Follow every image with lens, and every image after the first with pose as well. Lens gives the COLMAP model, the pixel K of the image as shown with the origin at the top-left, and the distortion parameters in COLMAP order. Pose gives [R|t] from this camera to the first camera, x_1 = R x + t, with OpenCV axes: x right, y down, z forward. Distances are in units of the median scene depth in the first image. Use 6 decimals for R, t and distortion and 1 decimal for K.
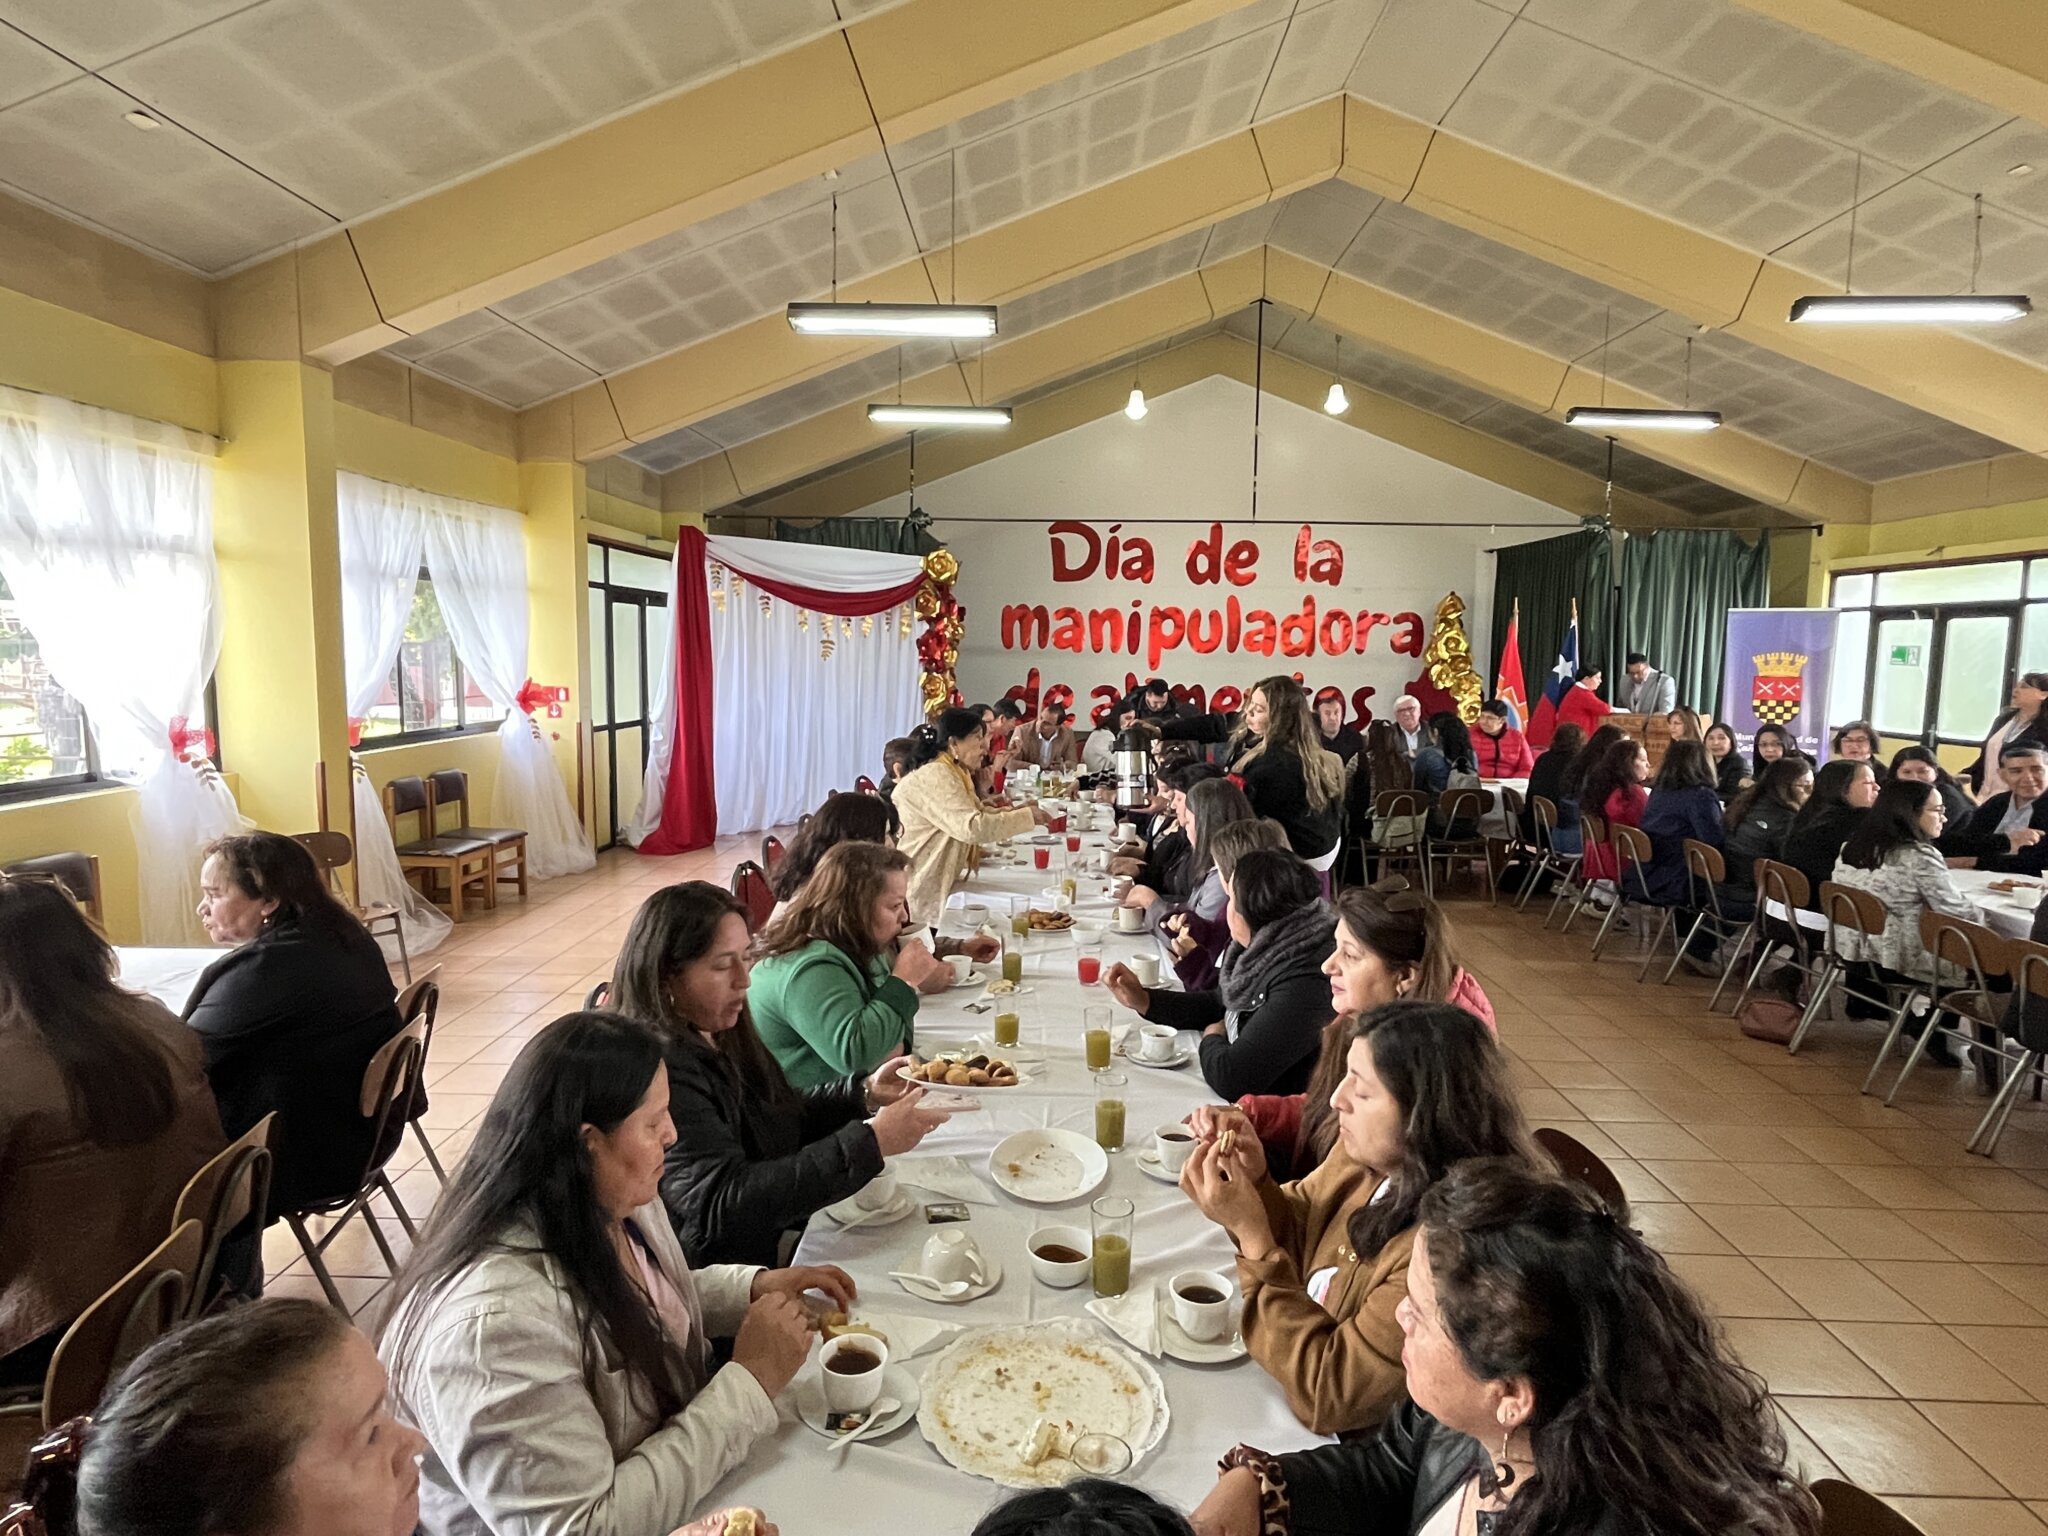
lens RADIAL K [[1147.5, 0, 1020.5], [0, 1147.5, 758.2], [0, 0, 1]] dist [-0.006820, -0.001125]
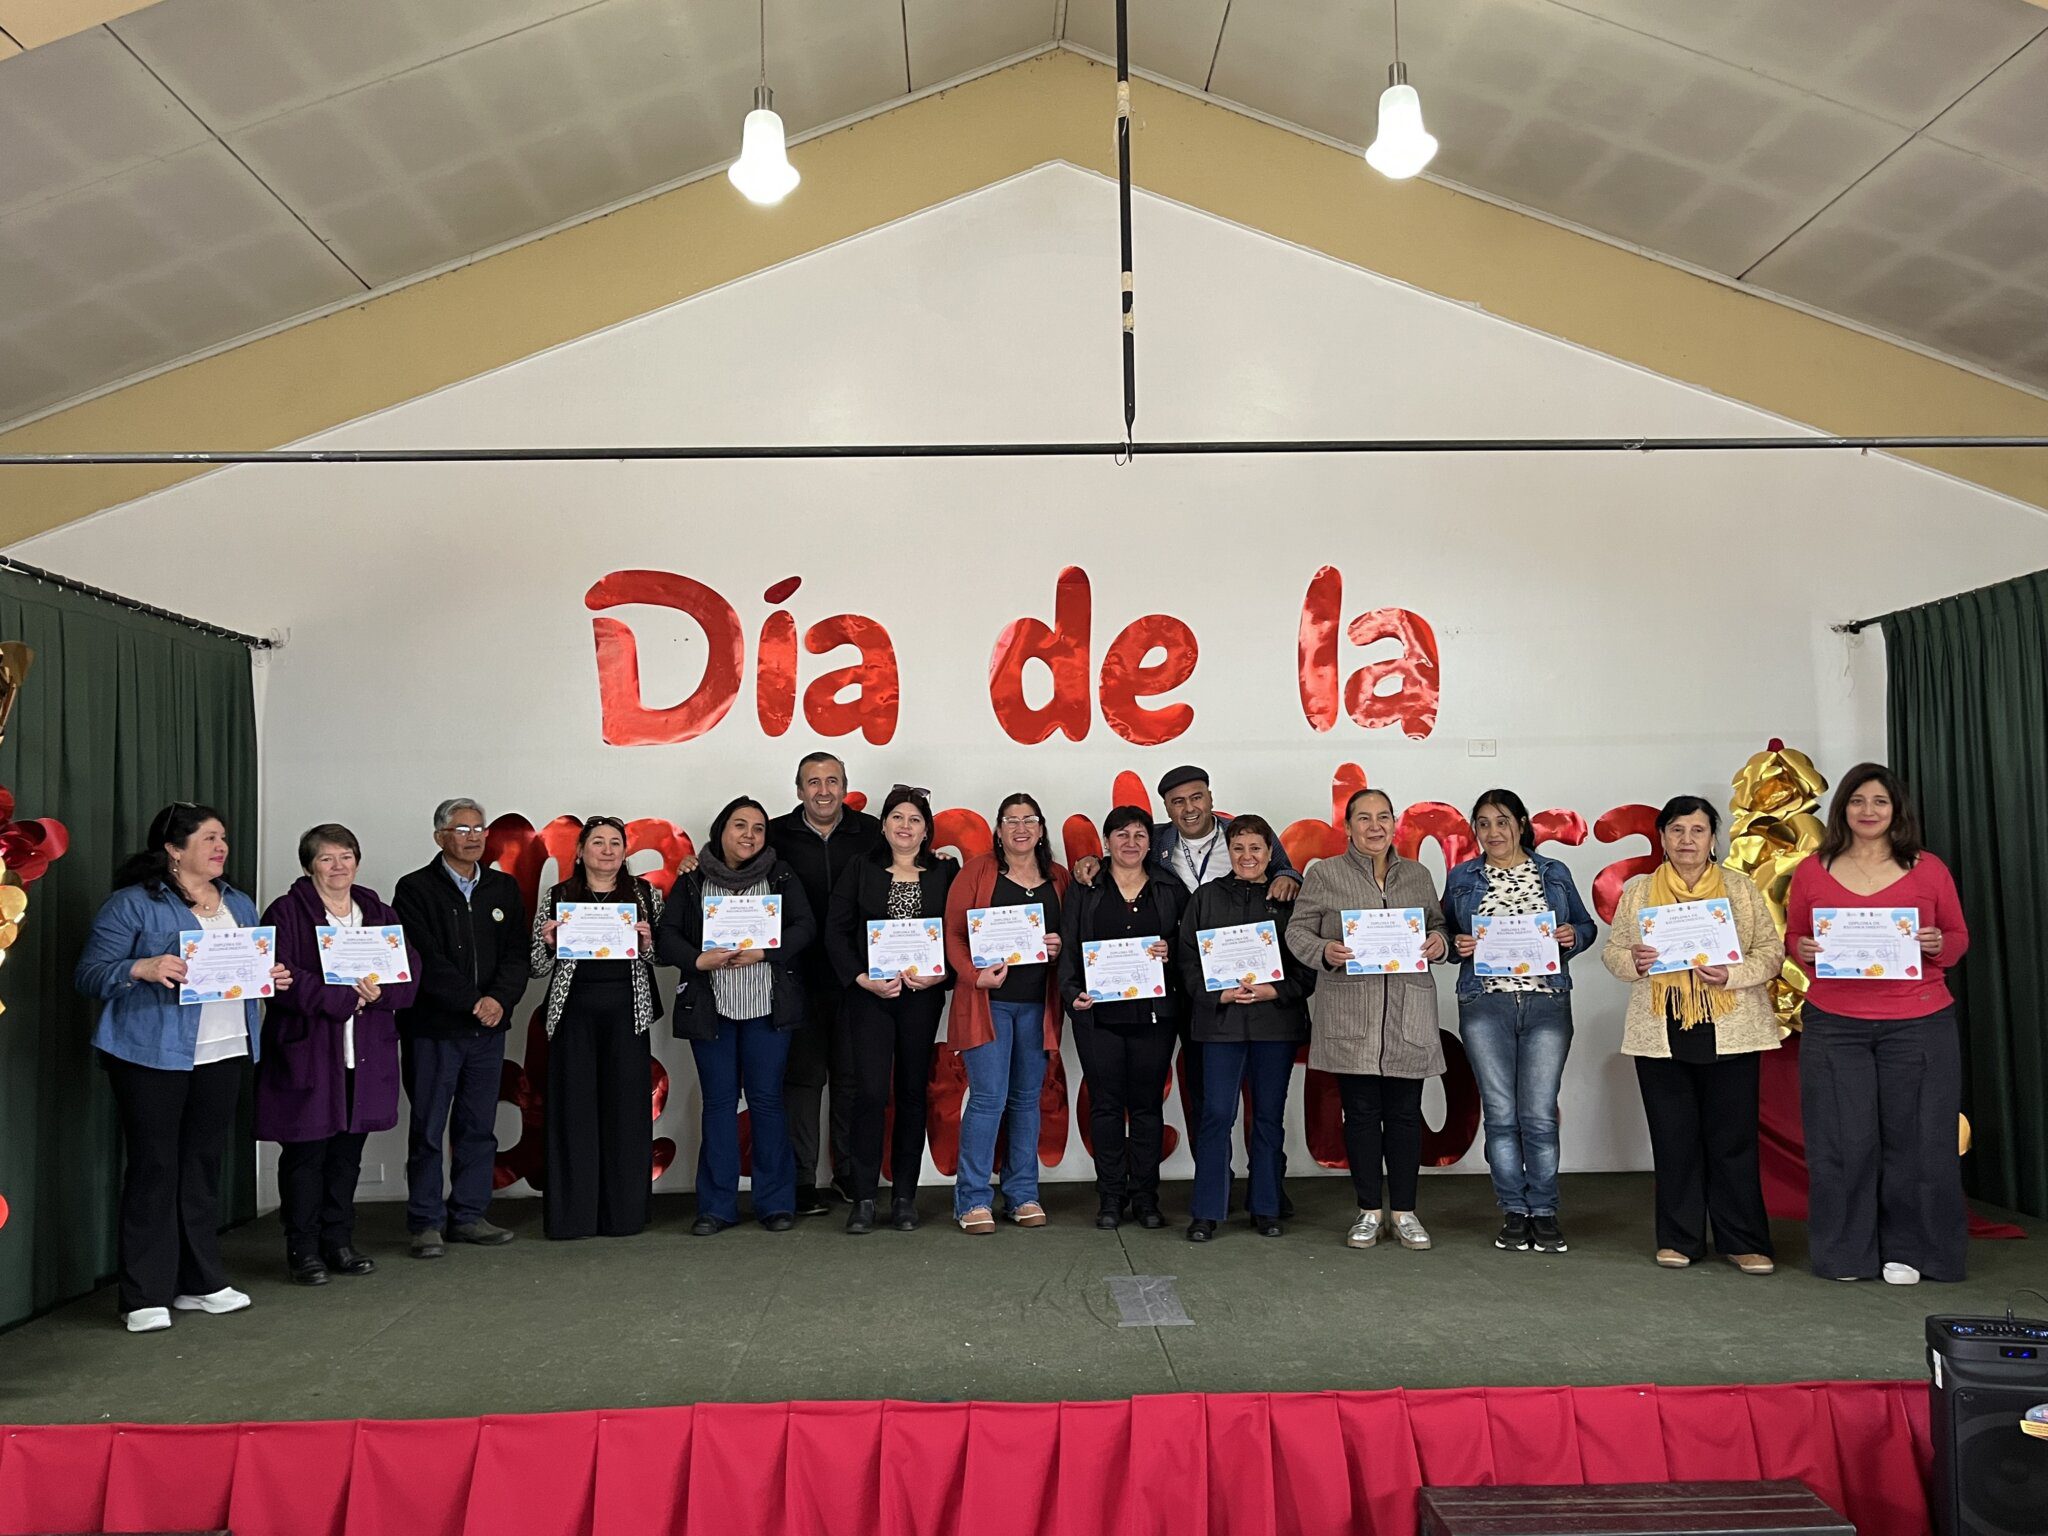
lens RADIAL K [[1547.5, 0, 1021.5], [0, 1547.5, 765.8], [0, 0, 1]] dist [0.033736, -0.053327]
pose [[0.996858, -0.026496, 0.074641, 0.127899], [0.038508, 0.985639, -0.164415, -0.074452], [-0.069212, 0.166772, 0.983563, 0.590801]]
